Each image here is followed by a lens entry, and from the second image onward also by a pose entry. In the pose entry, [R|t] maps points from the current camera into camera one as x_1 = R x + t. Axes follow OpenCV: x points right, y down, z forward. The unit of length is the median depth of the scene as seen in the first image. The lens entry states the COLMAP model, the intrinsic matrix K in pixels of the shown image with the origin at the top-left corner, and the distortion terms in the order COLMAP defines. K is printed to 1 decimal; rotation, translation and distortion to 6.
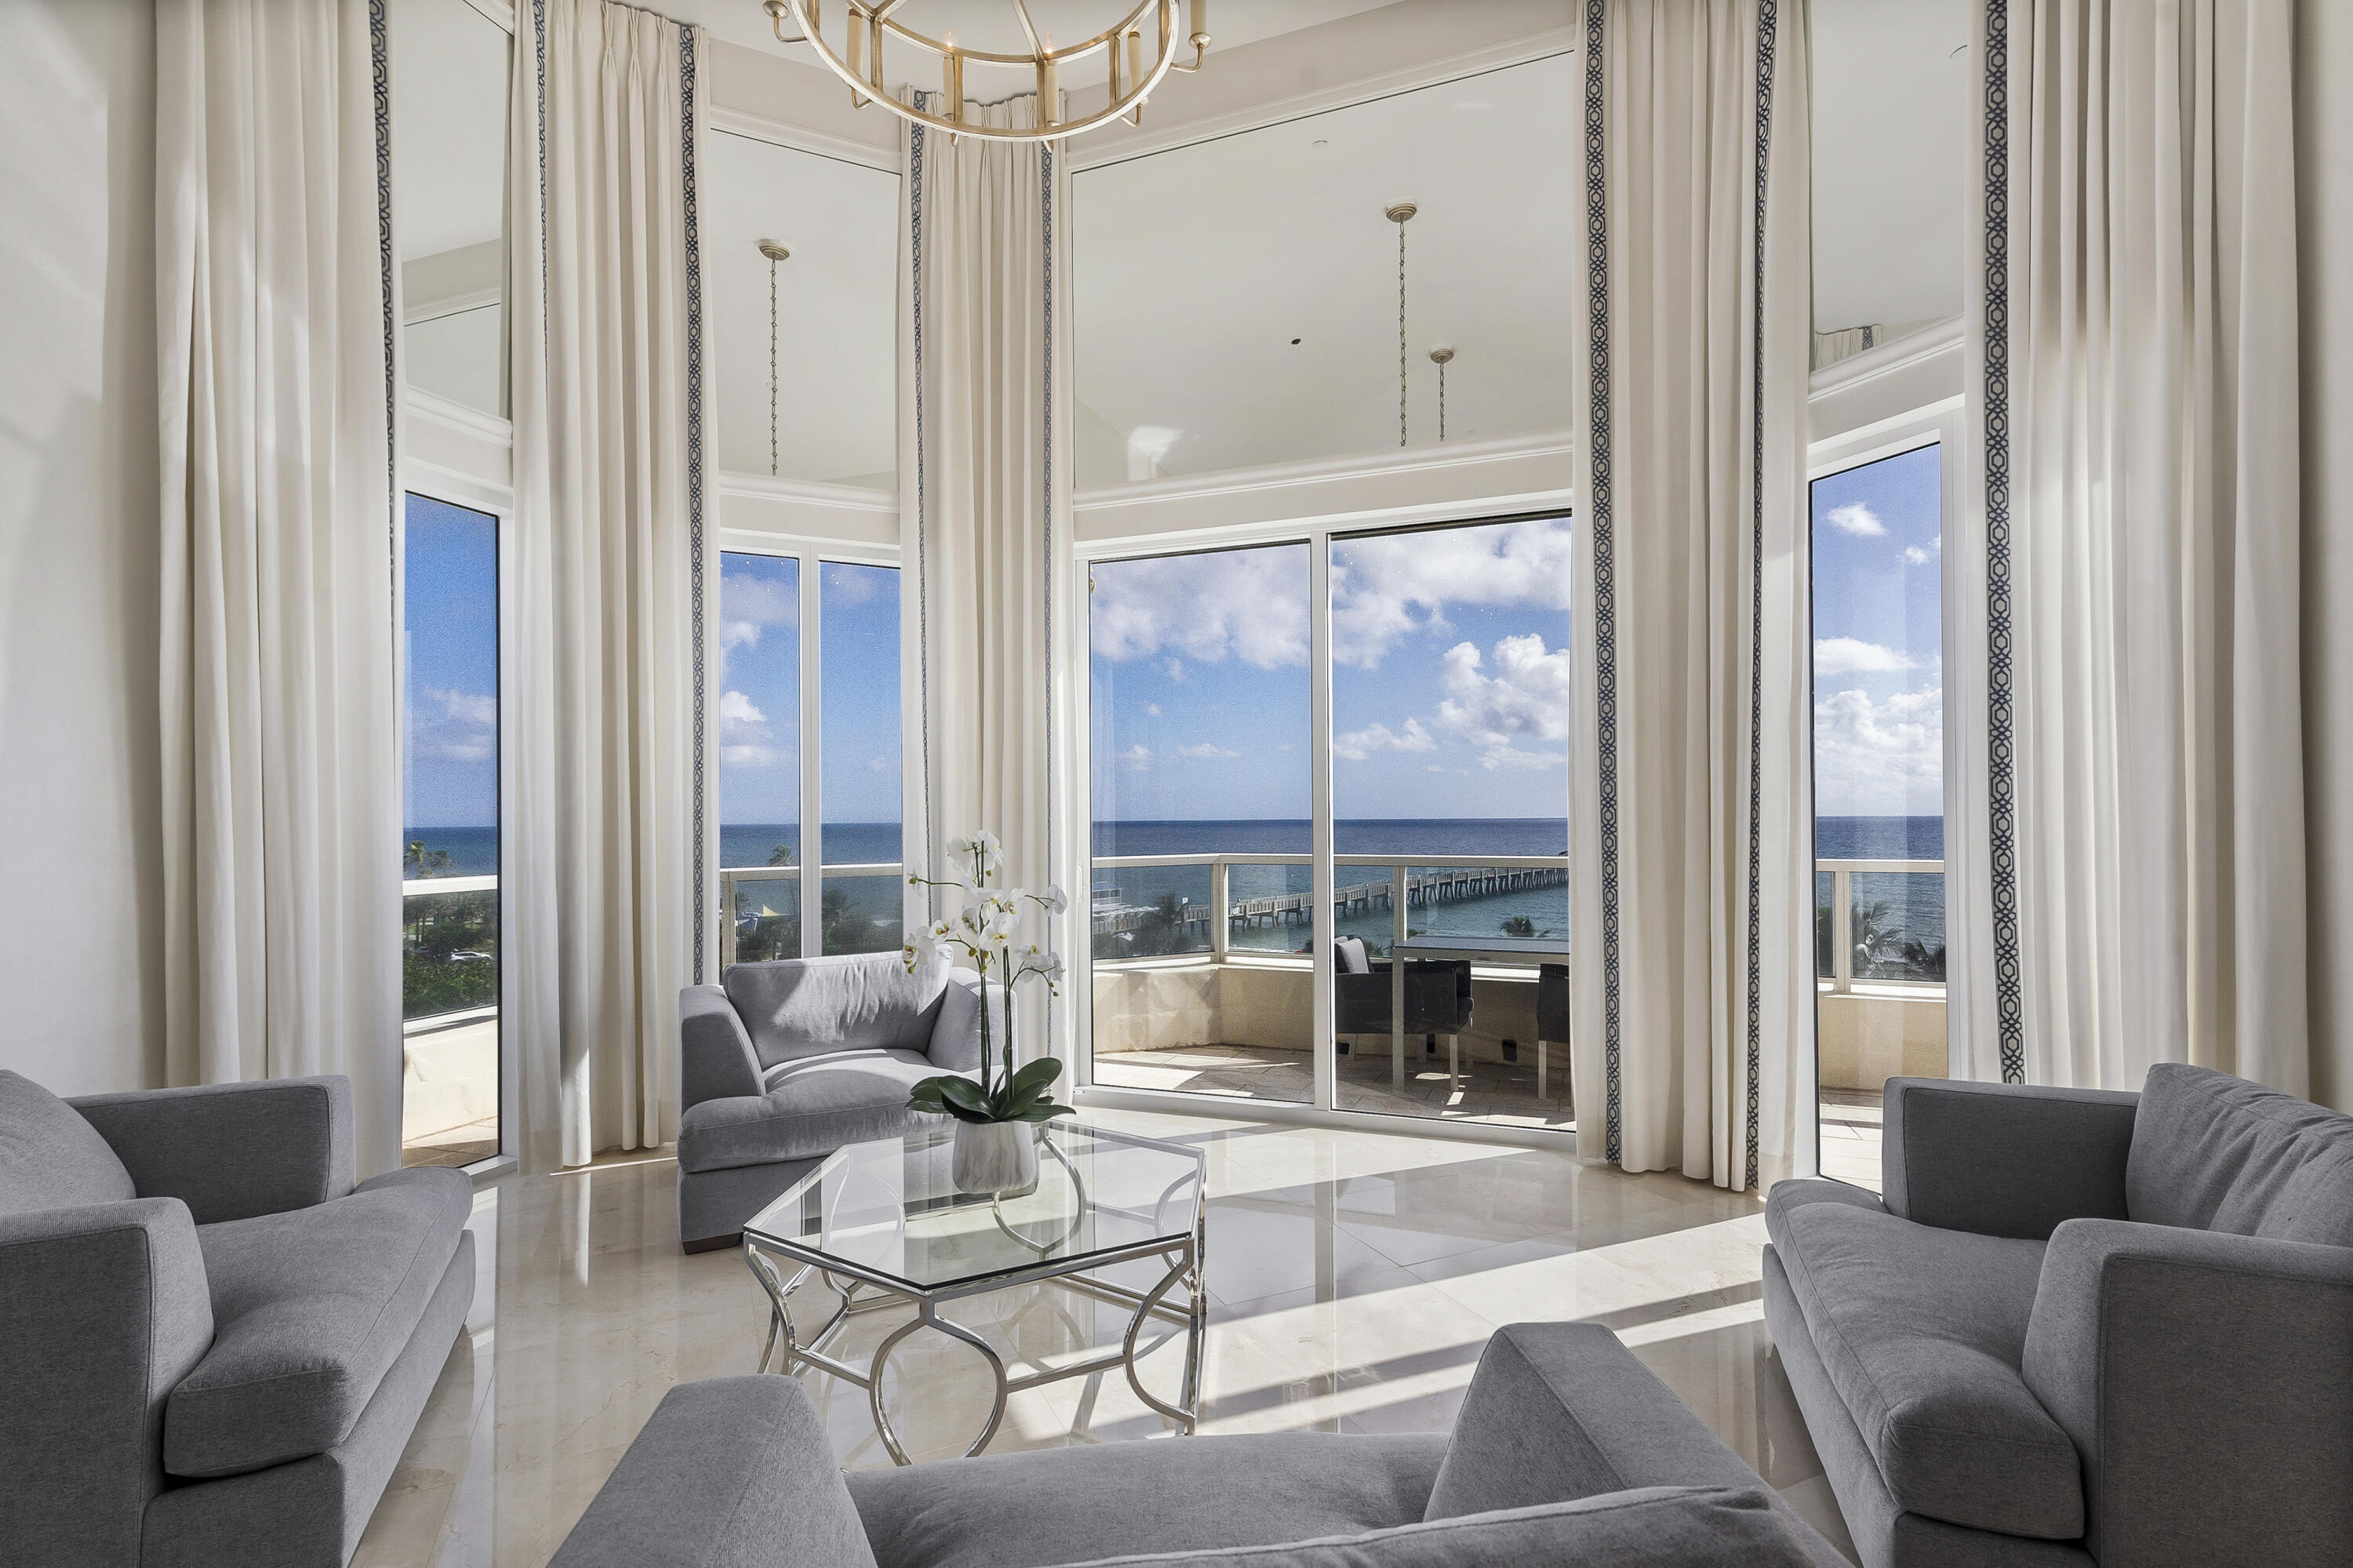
lens RADIAL K [[1086.1, 0, 1207.3], [0, 1086.1, 809.0], [0, 0, 1]] dist [0.017374, -0.002445]
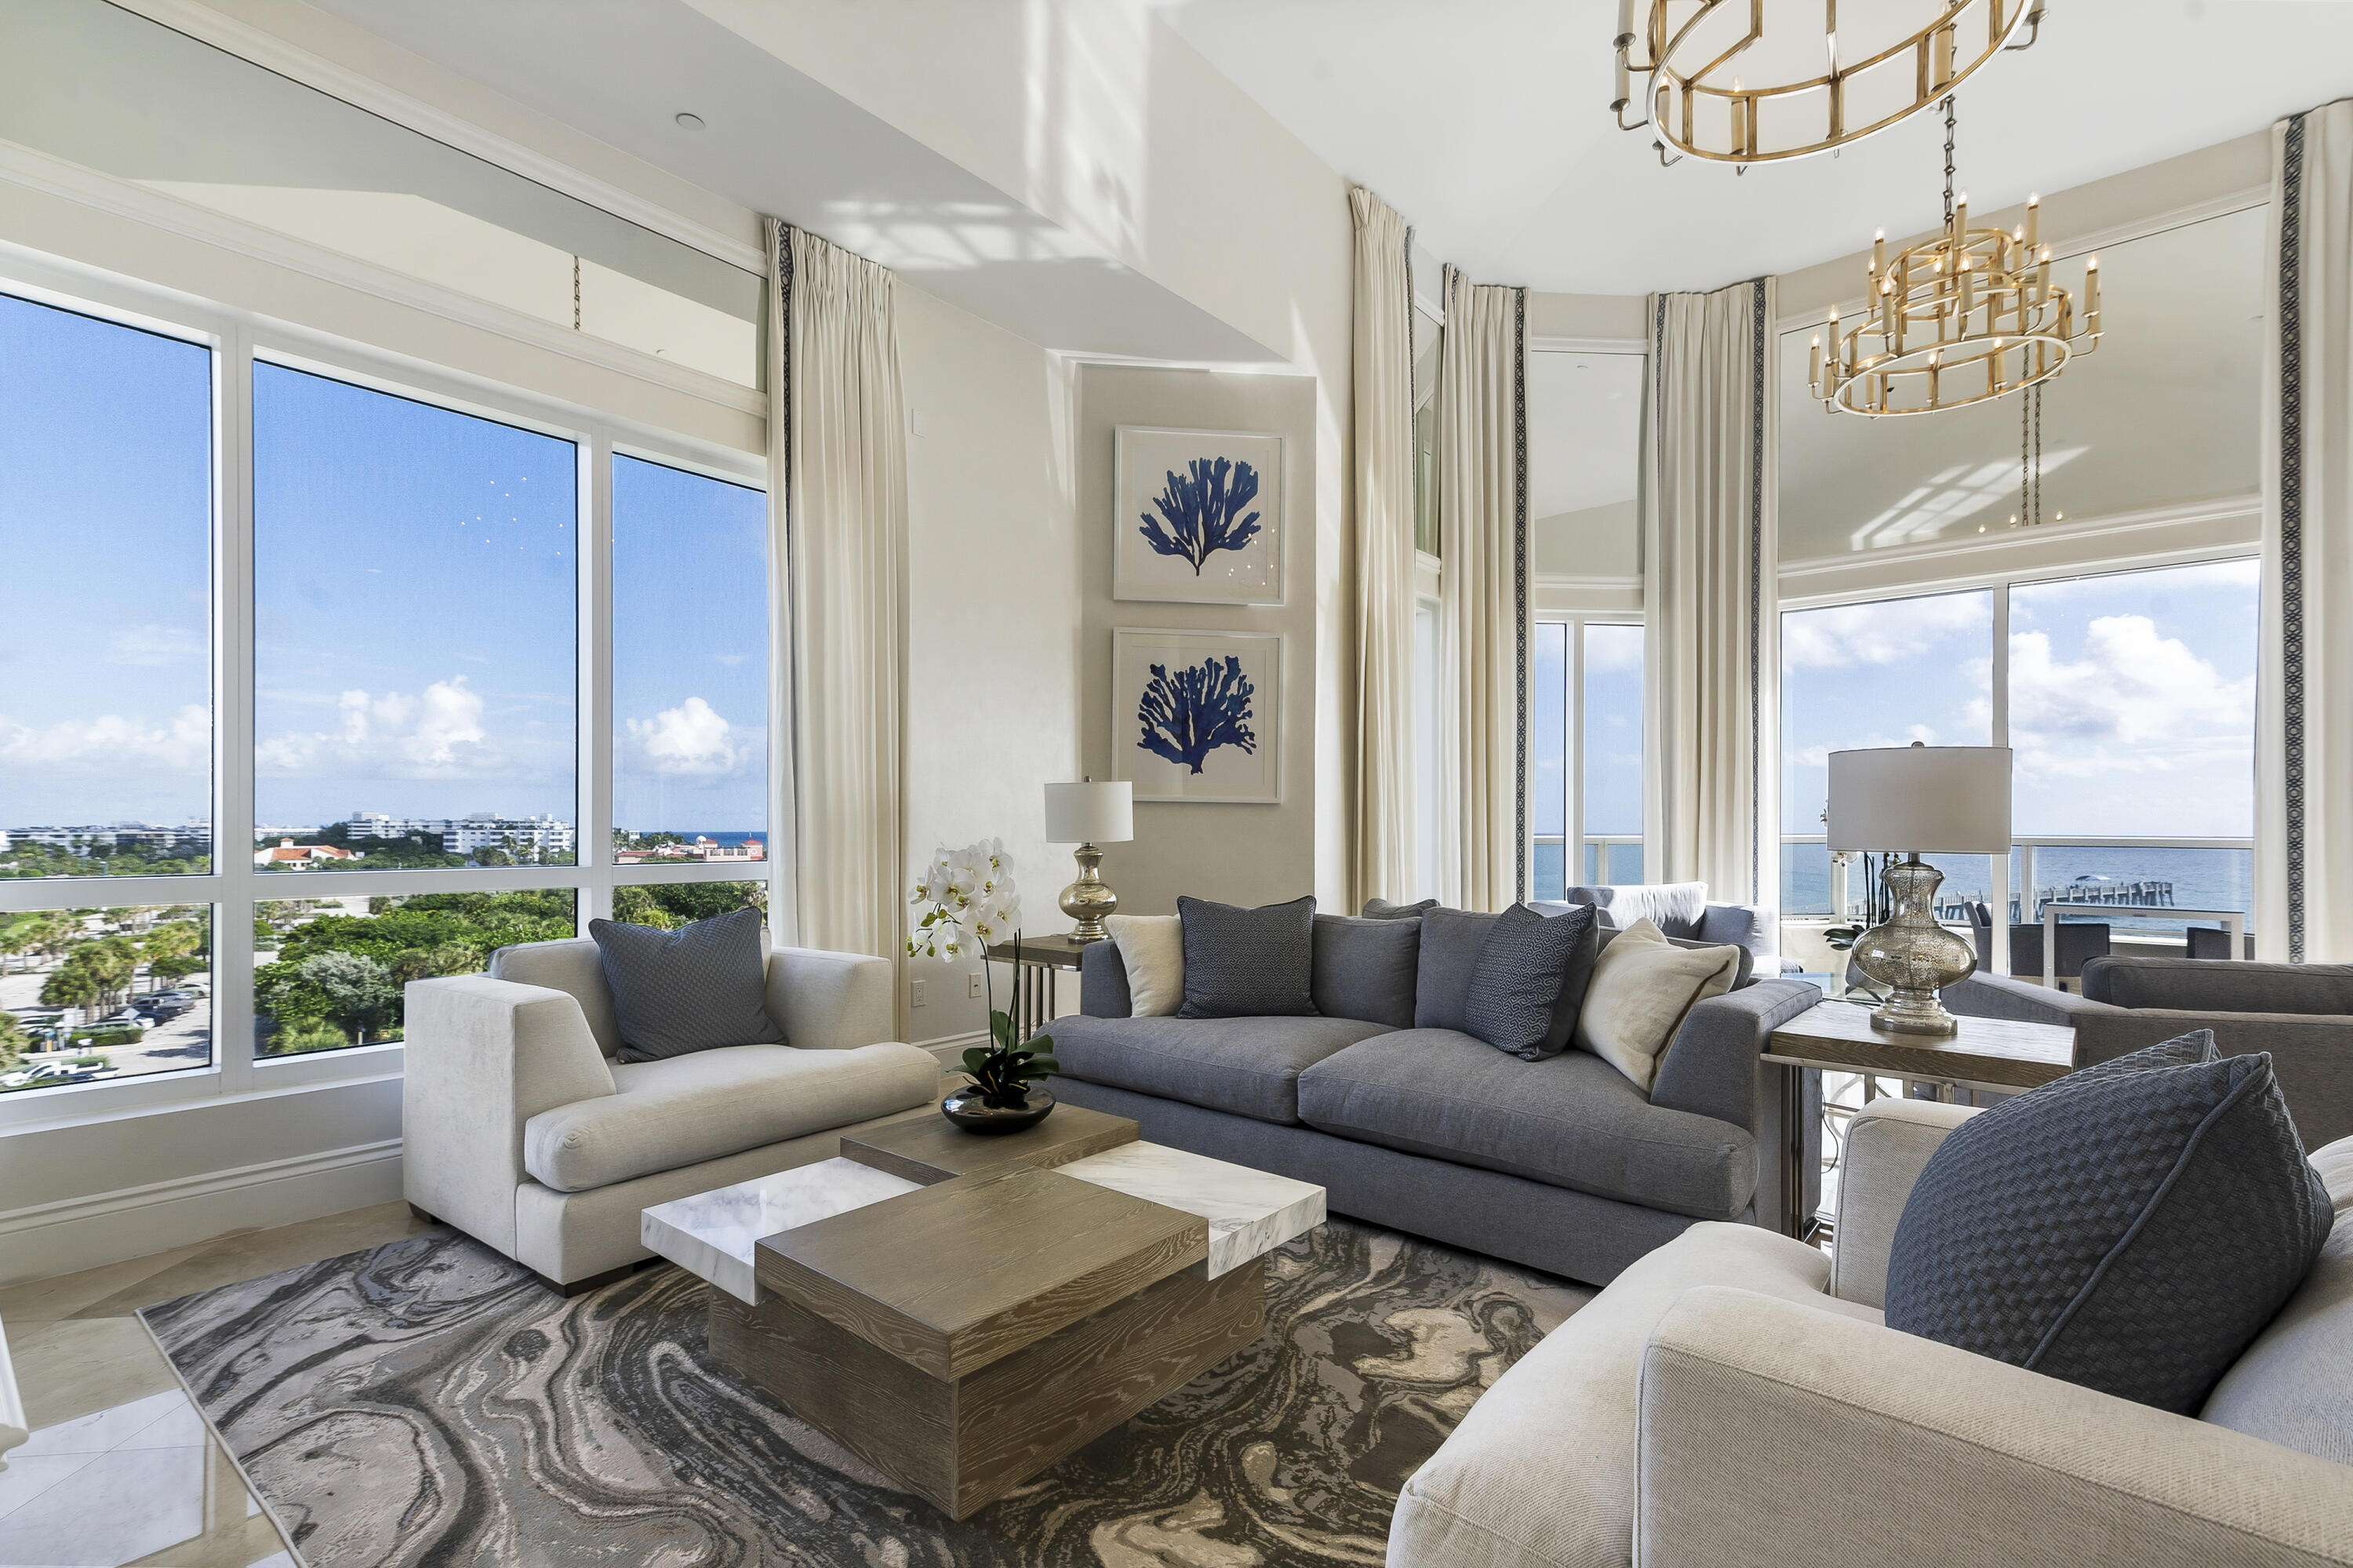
lens RADIAL K [[1086.1, 0, 1199.1], [0, 1086.1, 822.4], [0, 0, 1]] dist [0.017374, -0.002445]
pose [[0.939117, 0.006719, -0.343531, -0.397960], [-0.004390, 0.999962, 0.007557, 0.035103], [0.343569, -0.005589, 0.939111, -0.663987]]
